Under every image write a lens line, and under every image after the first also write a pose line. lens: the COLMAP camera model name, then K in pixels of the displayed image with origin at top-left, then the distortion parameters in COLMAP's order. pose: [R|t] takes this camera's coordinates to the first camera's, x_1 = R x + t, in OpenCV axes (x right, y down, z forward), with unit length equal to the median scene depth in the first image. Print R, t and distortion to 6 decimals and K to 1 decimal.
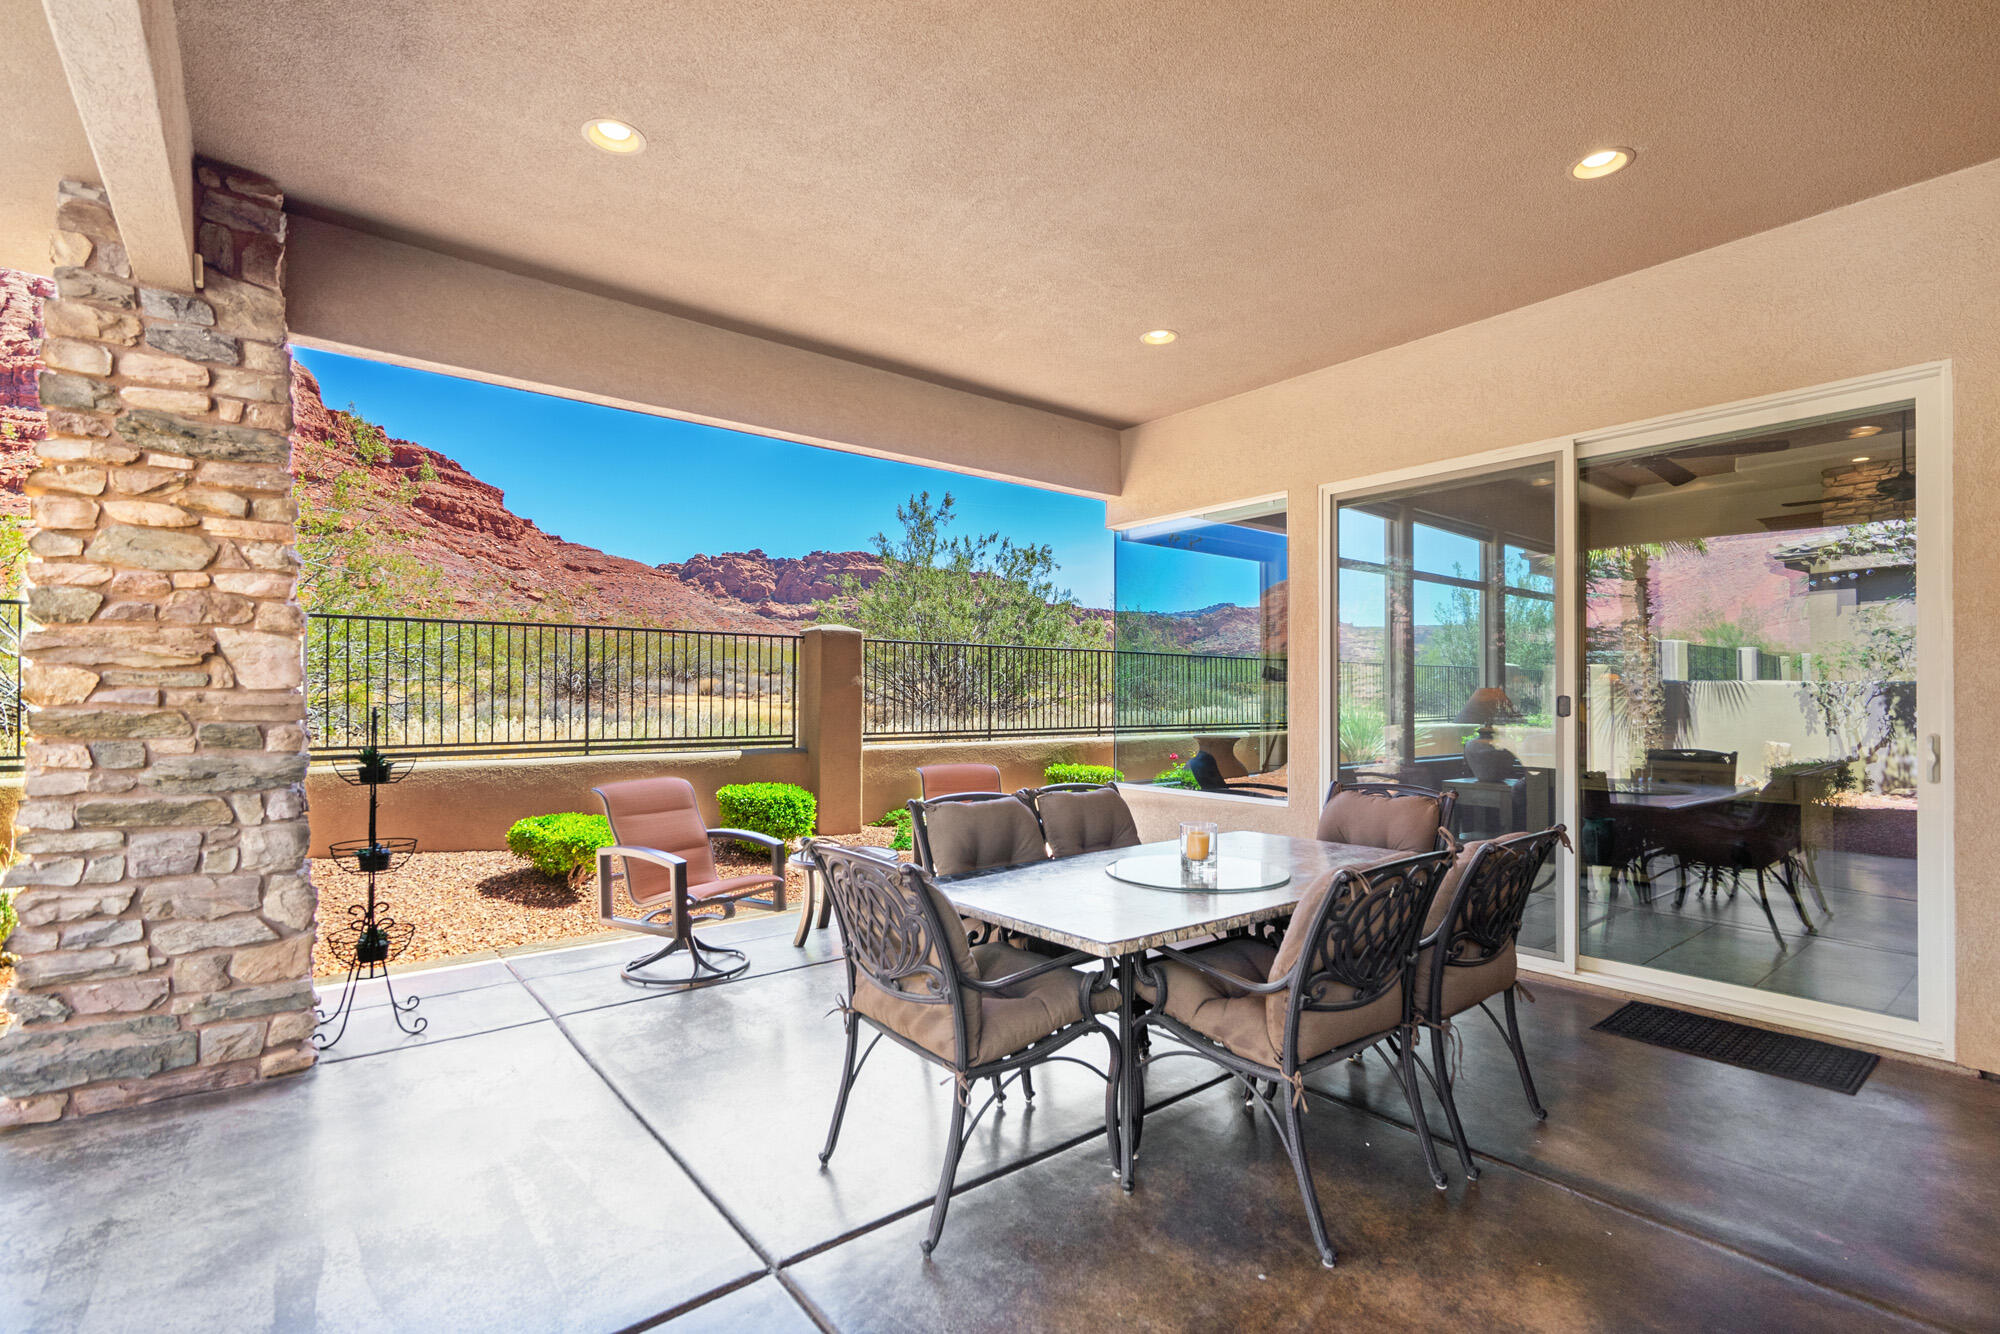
lens RADIAL K [[912.6, 0, 987.4], [0, 912.6, 691.0], [0, 0, 1]] dist [-0.000058, 0.000969]
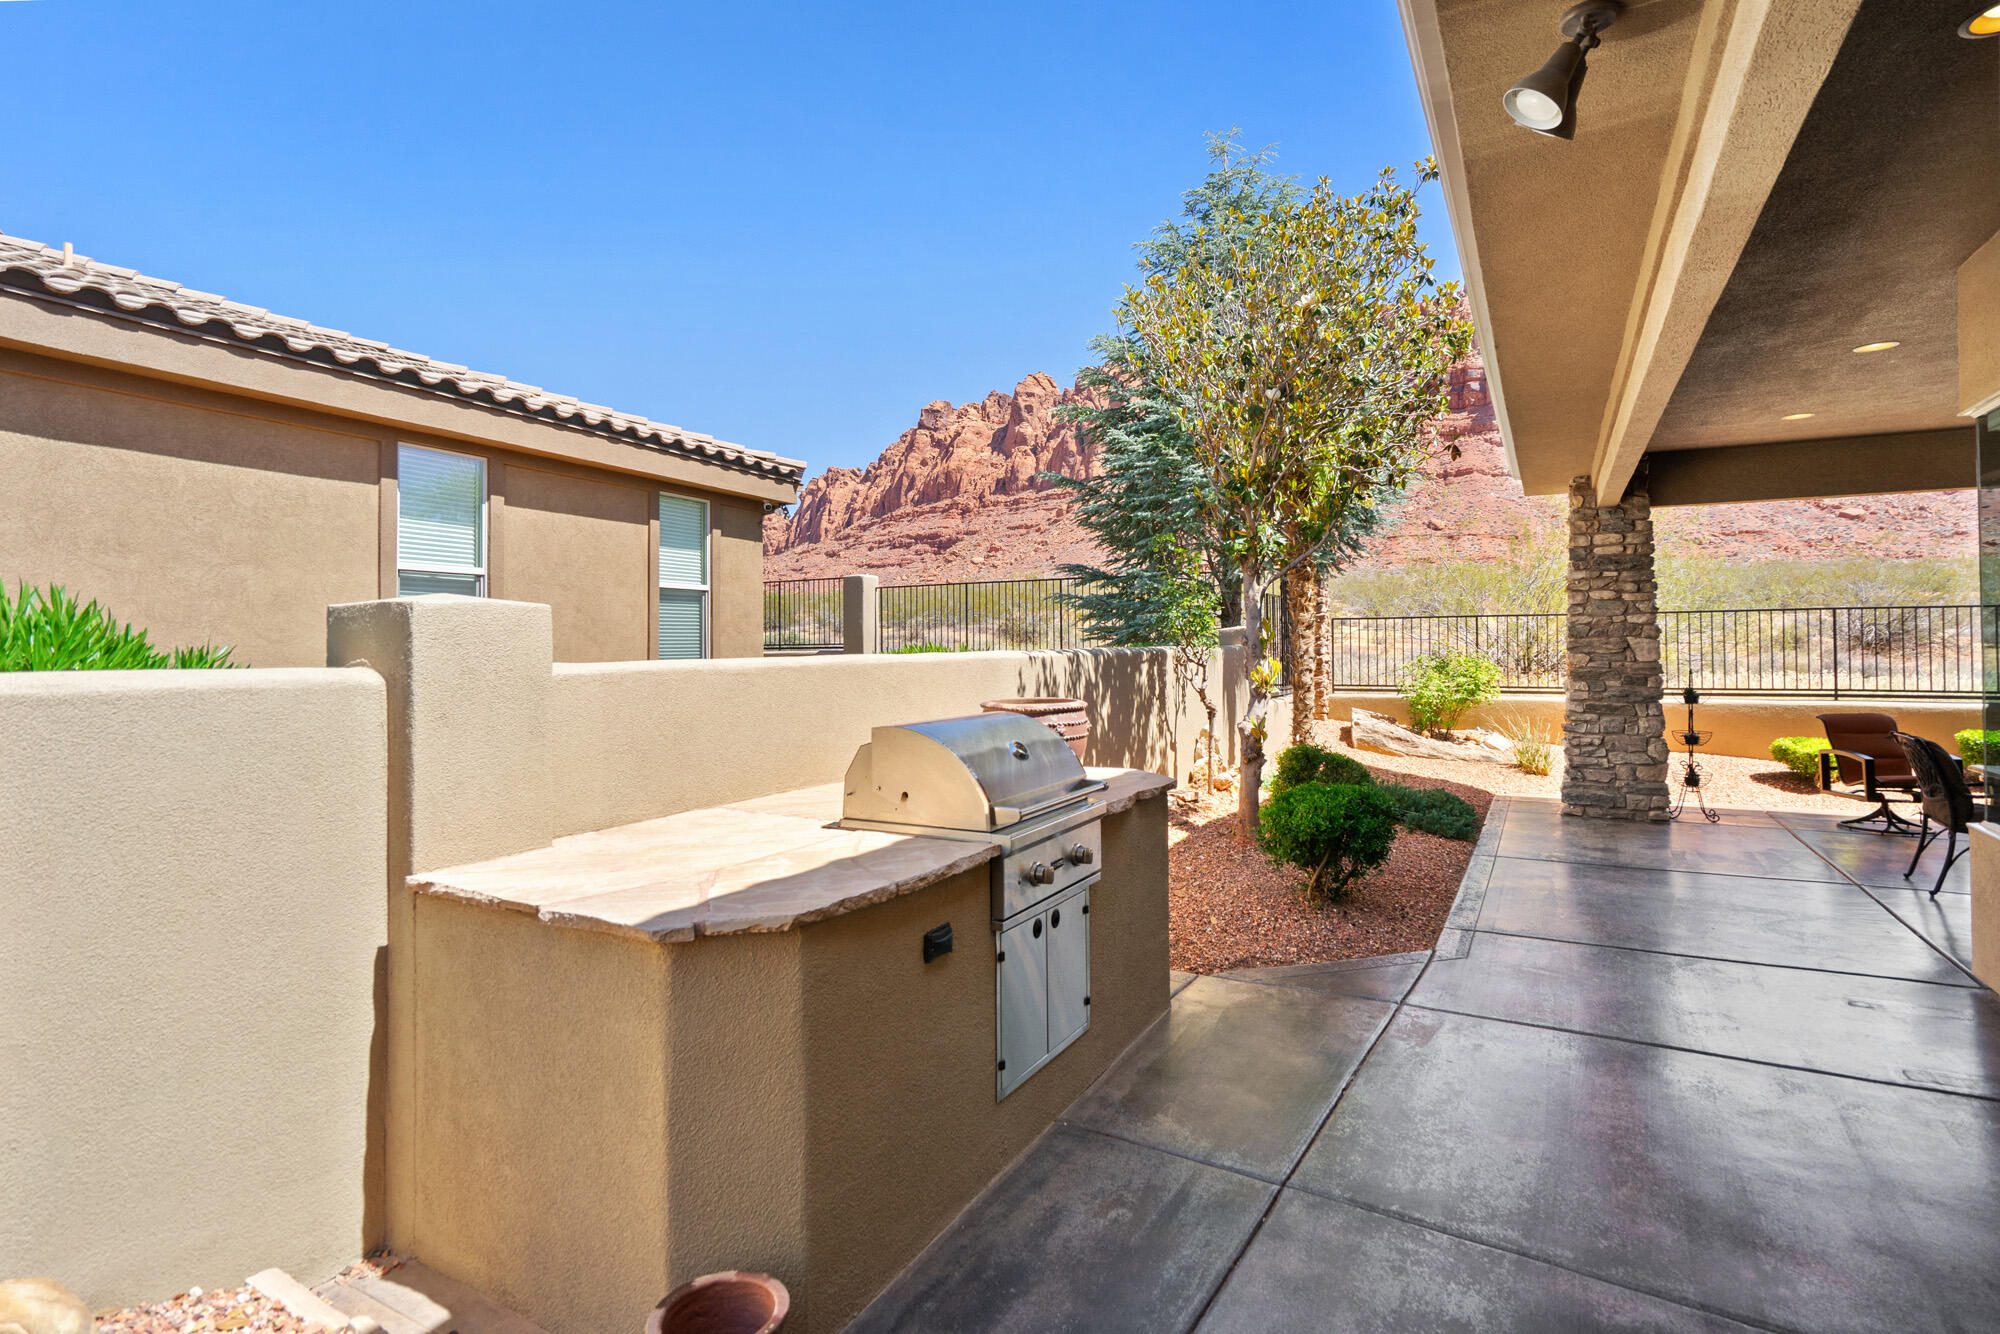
lens RADIAL K [[986.6, 0, 1006.5], [0, 986.6, 632.5], [0, 0, 1]] dist [-0.002702, 0.000557]
pose [[0.388666, -0.016716, -0.921227, 0.559294], [0.014872, 0.999819, -0.011868, -0.042089], [0.921259, -0.009088, 0.388845, -0.919914]]
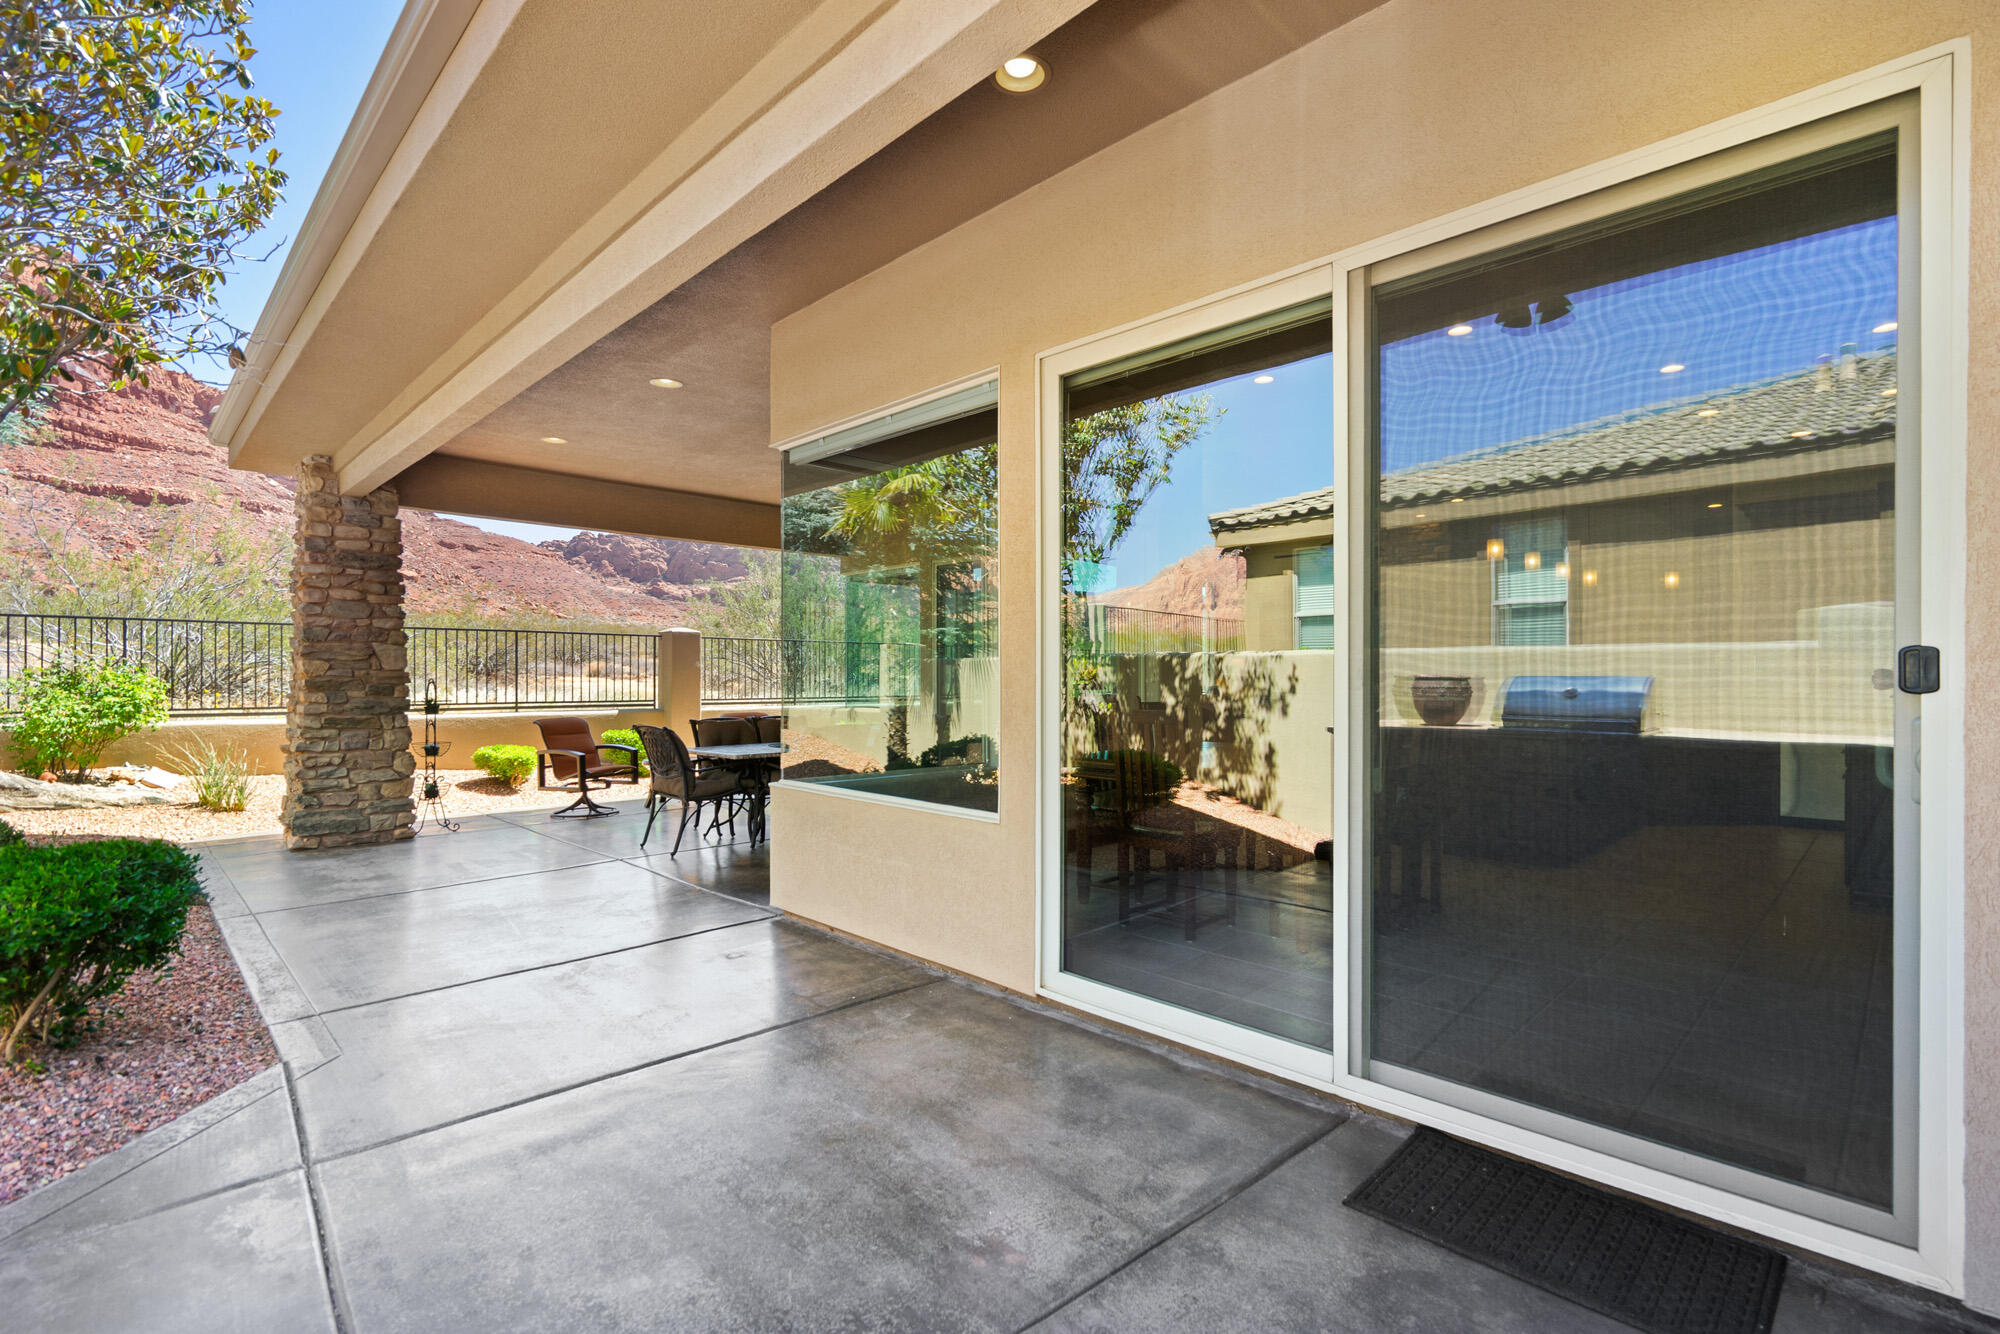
lens RADIAL K [[912.3, 0, 985.6], [0, 912.3, 680.5], [0, 0, 1]] dist [0.001456, -0.000476]
pose [[0.994279, -0.002340, 0.106791, 0.248075], [0.001489, 0.999966, 0.008049, 0.005260], [-0.106806, -0.007844, 0.994249, -0.813110]]
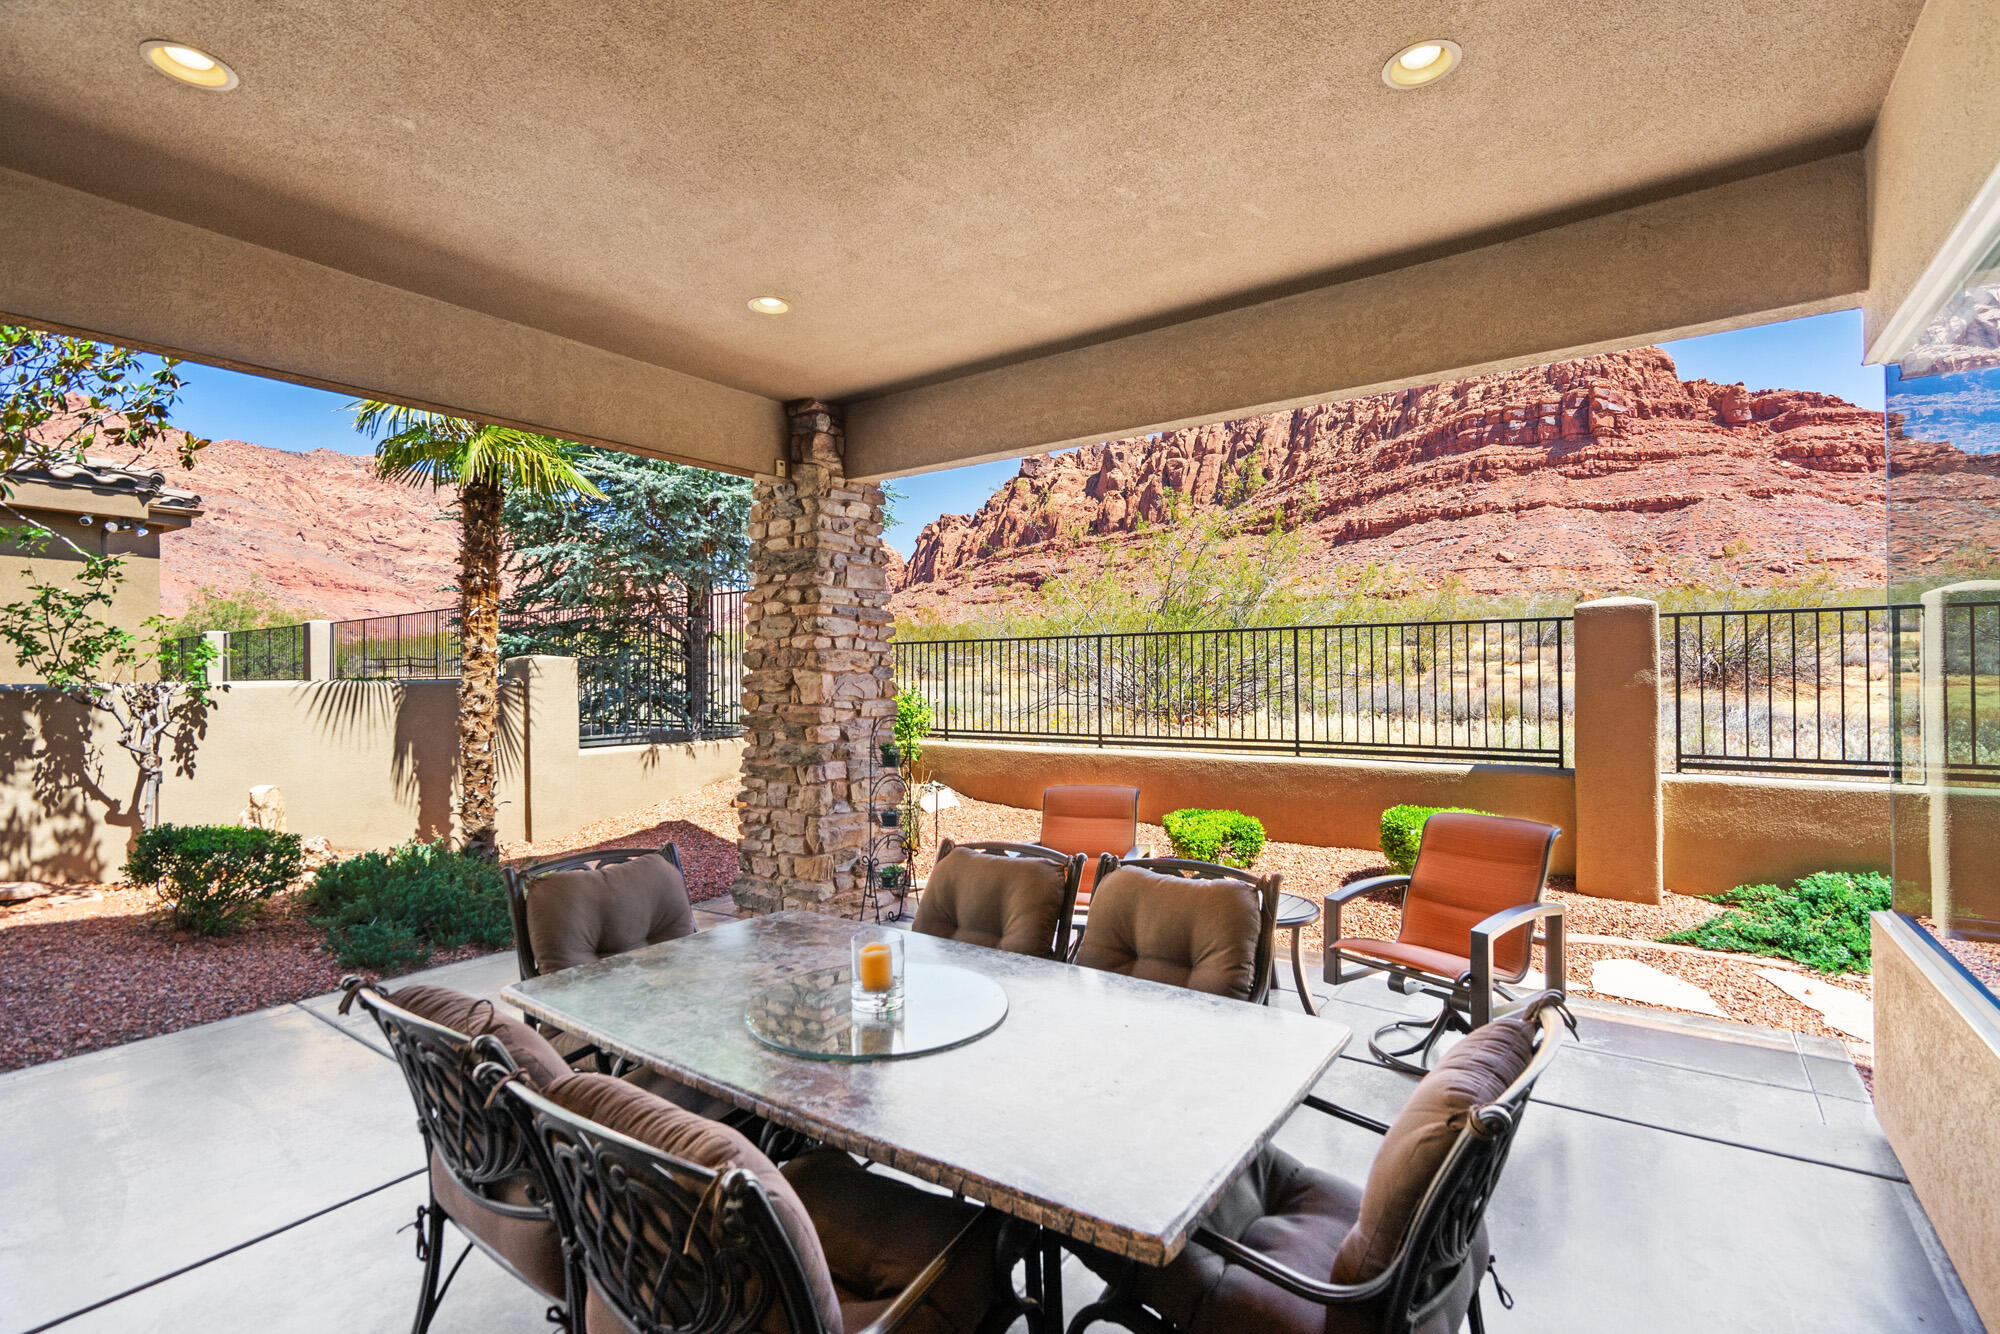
lens RADIAL K [[898.5, 0, 1000.0], [0, 898.5, 667.0], [0, 0, 1]] dist [-0.000600, 0.000023]
pose [[0.278632, -0.012255, -0.960320, 0.509896], [0.014439, 0.999859, -0.008570, -0.029099], [0.960289, -0.011478, 0.278770, 0.506230]]
